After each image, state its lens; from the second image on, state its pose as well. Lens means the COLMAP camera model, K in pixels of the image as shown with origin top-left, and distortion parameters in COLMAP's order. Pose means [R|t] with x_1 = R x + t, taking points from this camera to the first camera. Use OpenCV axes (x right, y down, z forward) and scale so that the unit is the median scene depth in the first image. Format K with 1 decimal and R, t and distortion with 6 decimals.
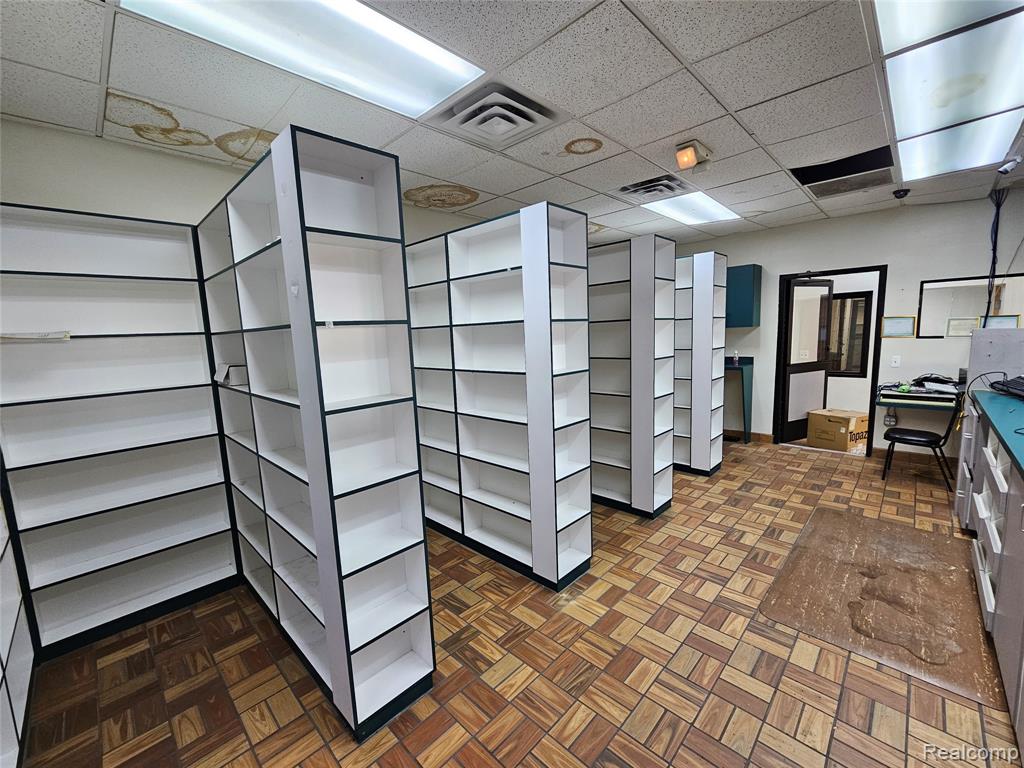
lens RADIAL K [[420.9, 0, 516.5], [0, 420.9, 391.0], [0, 0, 1]] dist [-0.002087, 0.001134]
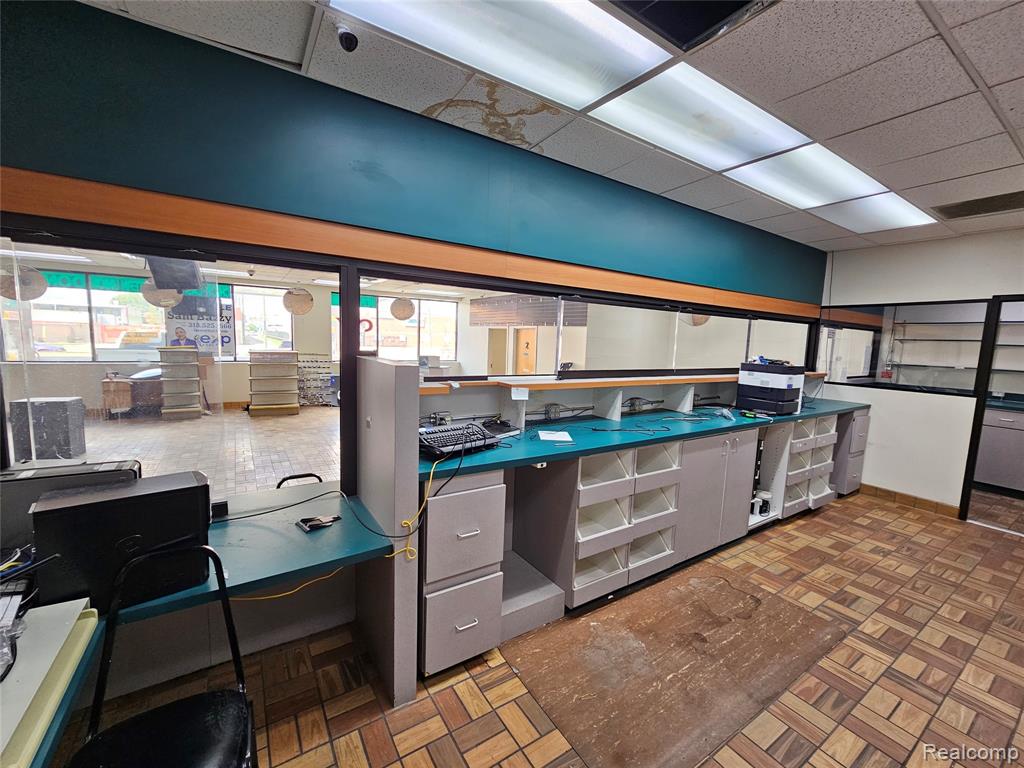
lens RADIAL K [[420.9, 0, 516.5], [0, 420.9, 391.0], [0, 0, 1]] dist [-0.002087, 0.001134]
pose [[-0.975359, -0.018188, 0.219874, 1.042125], [0.035791, 0.970351, 0.239037, -0.288310], [-0.217703, 0.241016, -0.945789, 1.819573]]
